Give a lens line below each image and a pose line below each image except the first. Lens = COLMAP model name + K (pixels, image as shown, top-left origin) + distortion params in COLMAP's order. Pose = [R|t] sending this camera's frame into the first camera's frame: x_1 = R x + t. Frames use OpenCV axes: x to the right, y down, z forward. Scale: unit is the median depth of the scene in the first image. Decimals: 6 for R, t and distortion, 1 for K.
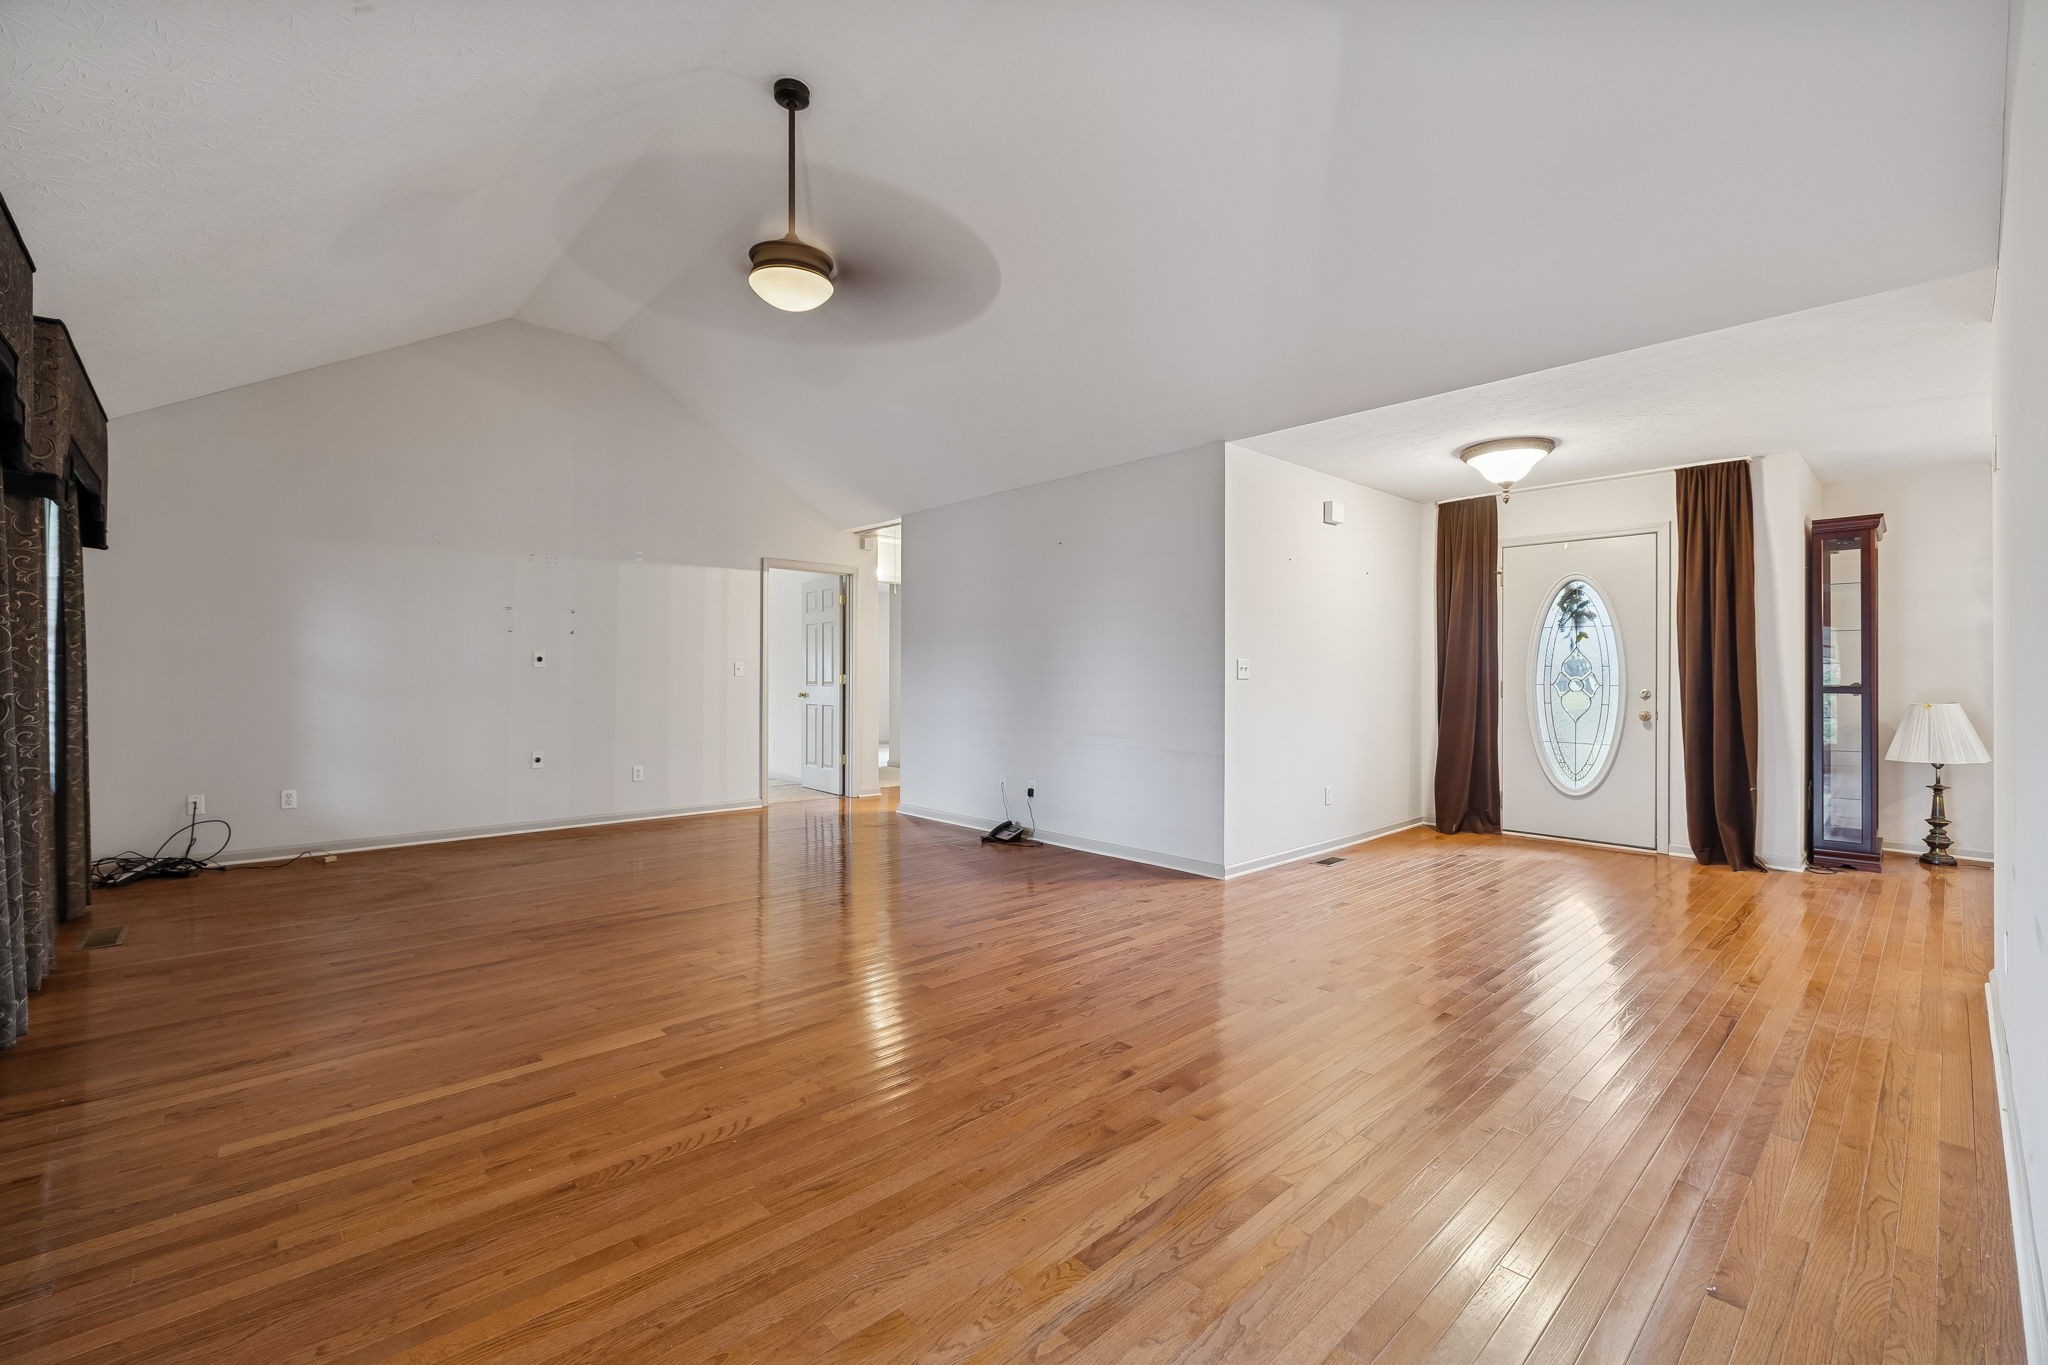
lens RADIAL K [[918.3, 0, 996.0], [0, 918.3, 675.0], [0, 0, 1]] dist [-0.006057, 0.001490]
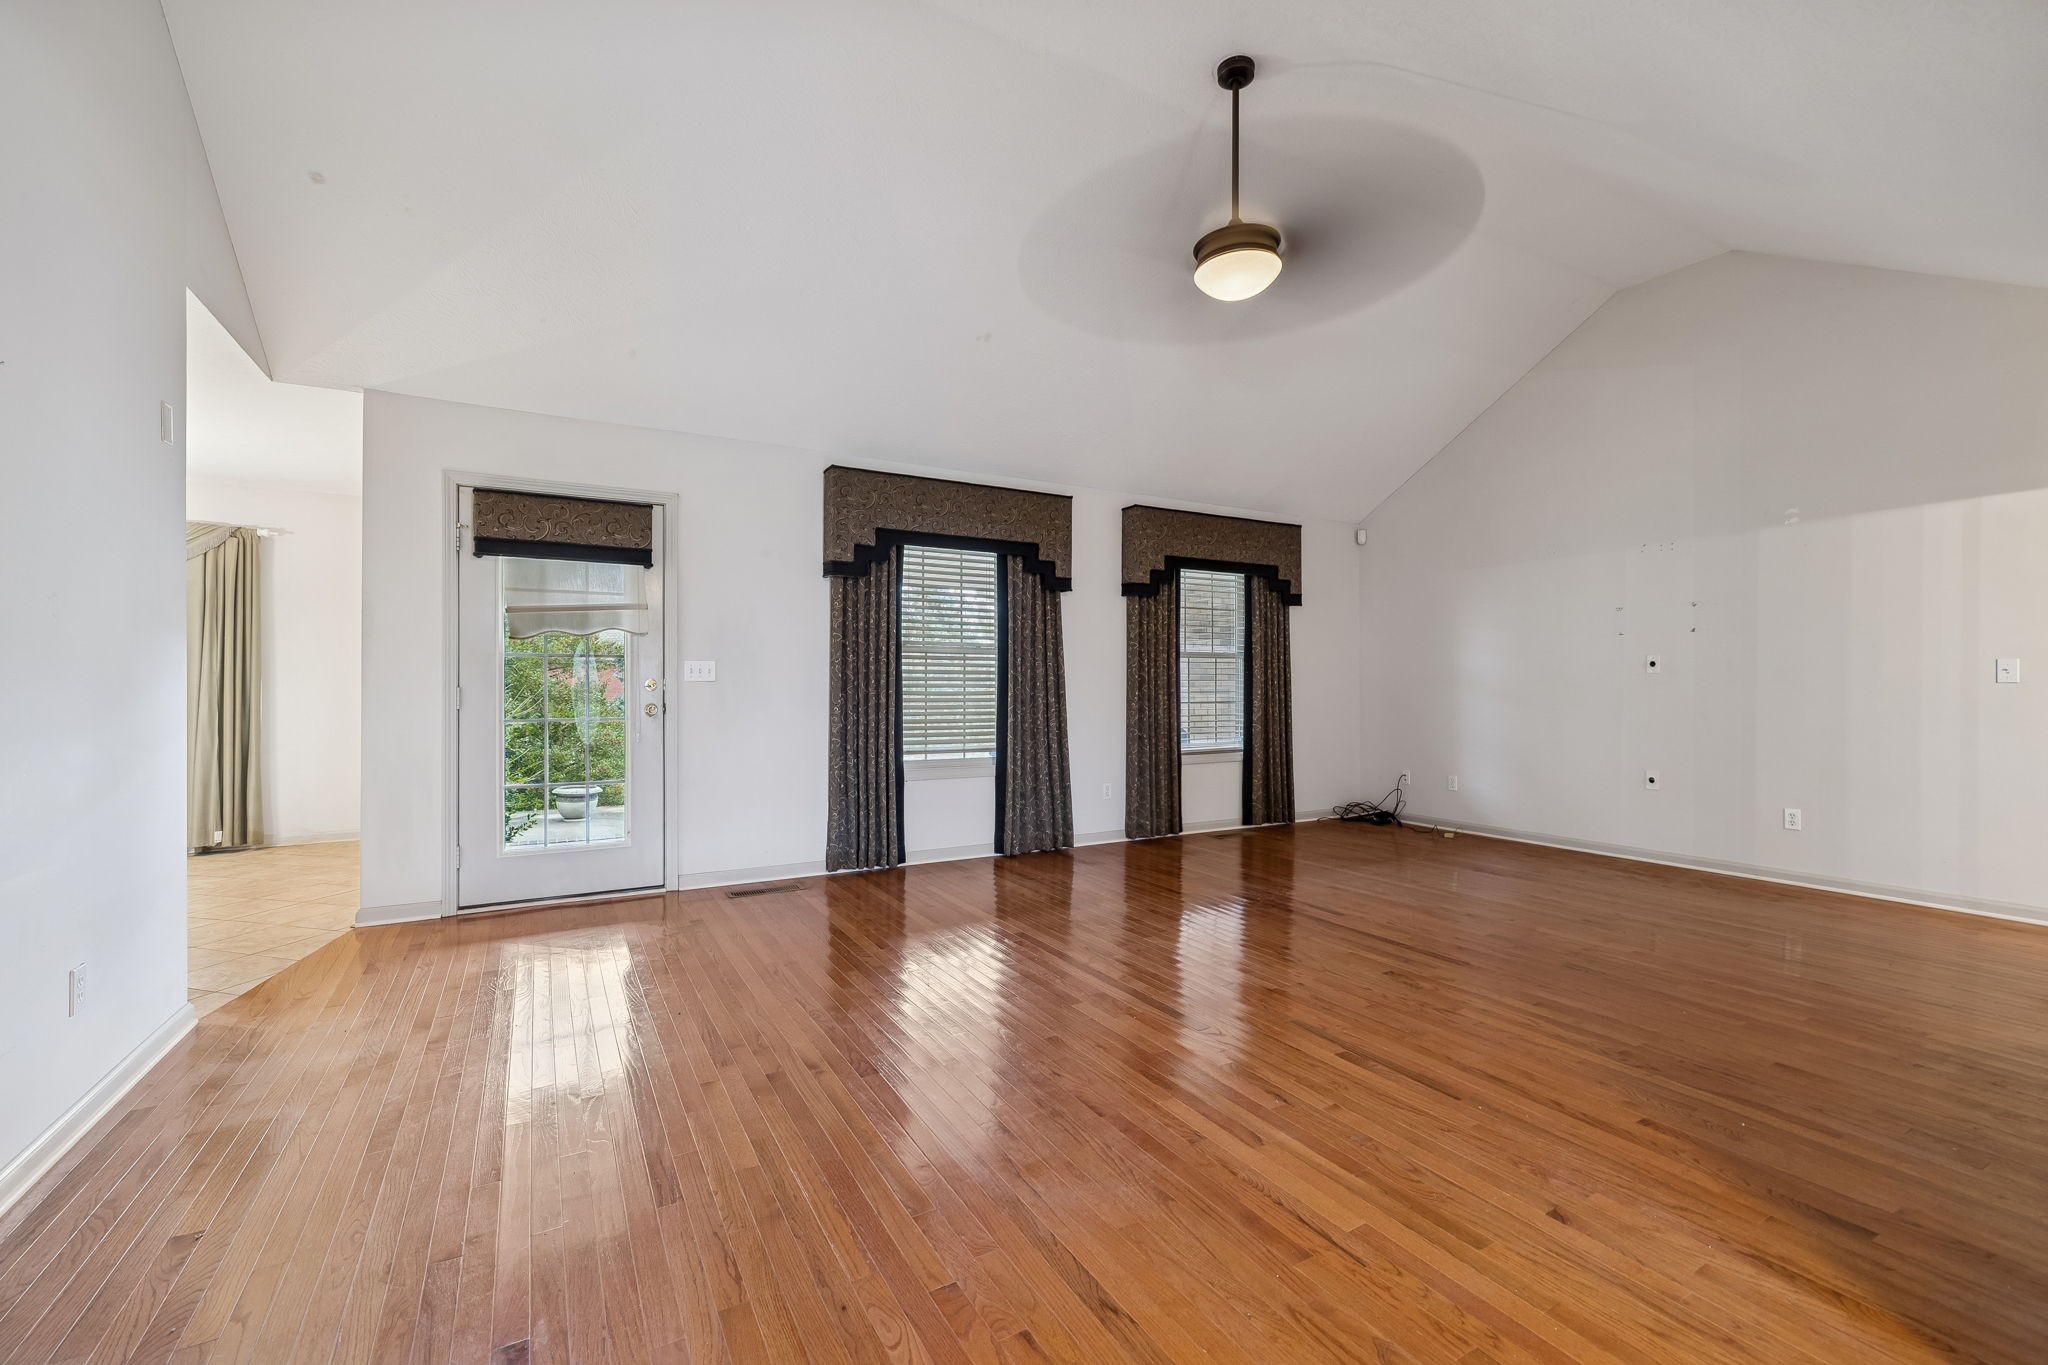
lens RADIAL K [[850.5, 0, 1016.6], [0, 850.5, 680.7], [0, 0, 1]] dist [0.000373, 0.000050]
pose [[-0.232388, -0.005581, -0.972607, 0.495176], [0.002208, 0.999978, -0.006266, 0.003117], [0.972621, -0.003603, -0.232370, 0.701110]]
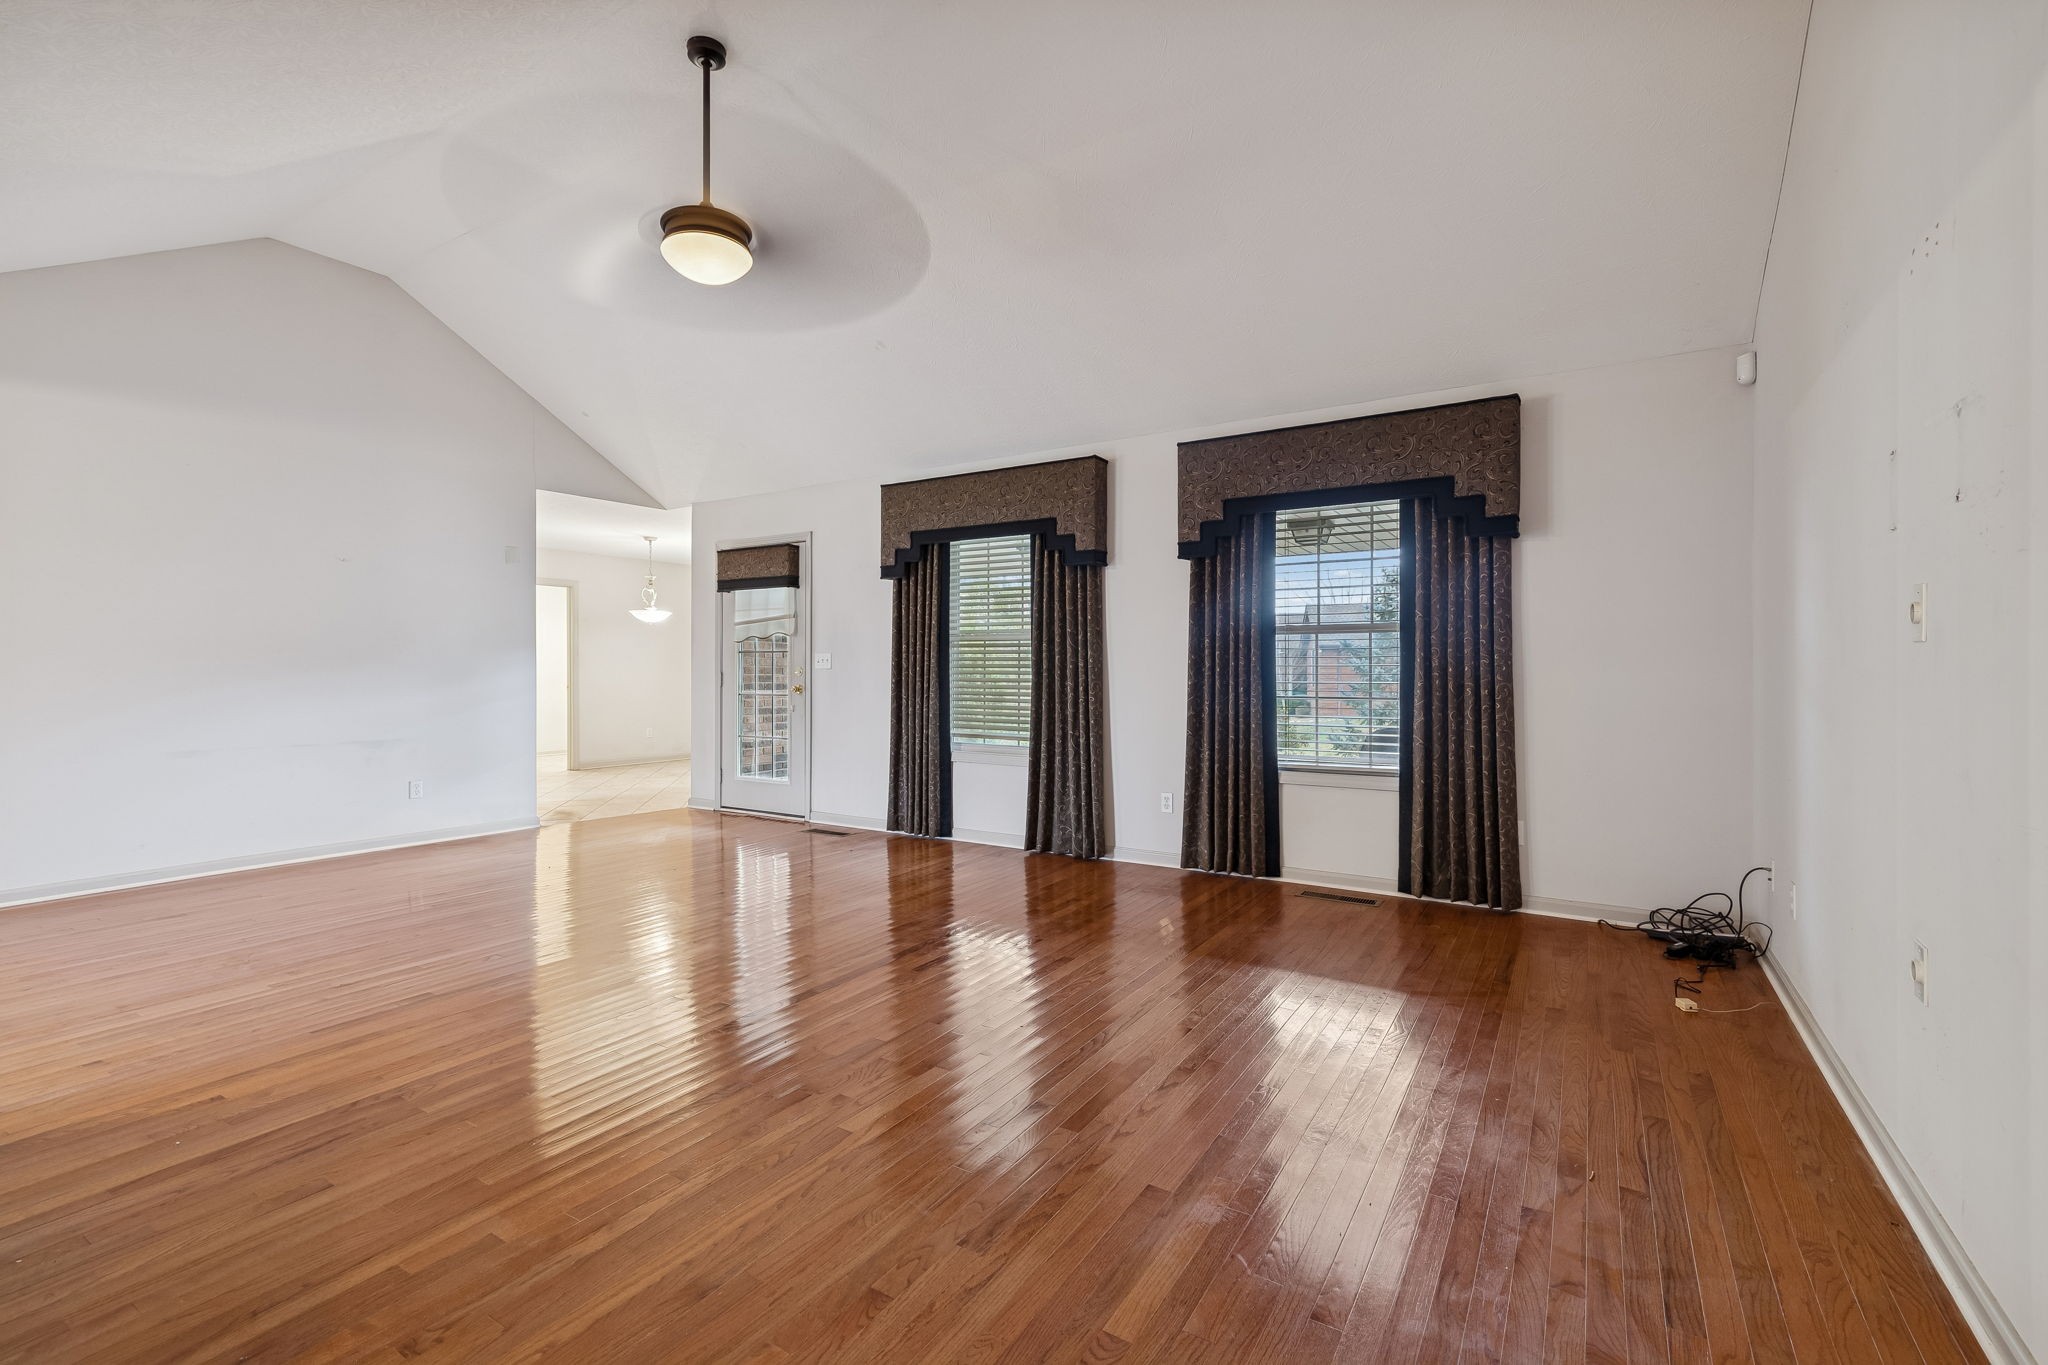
lens RADIAL K [[850.5, 0, 994.2], [0, 850.5, 657.4], [0, 0, 1]] dist [0.000373, 0.000050]
pose [[-0.960452, -0.010816, -0.278236, -0.182227], [-0.004369, 0.999708, -0.023780, 0.008585], [0.278412, -0.021624, -0.960218, 1.367483]]
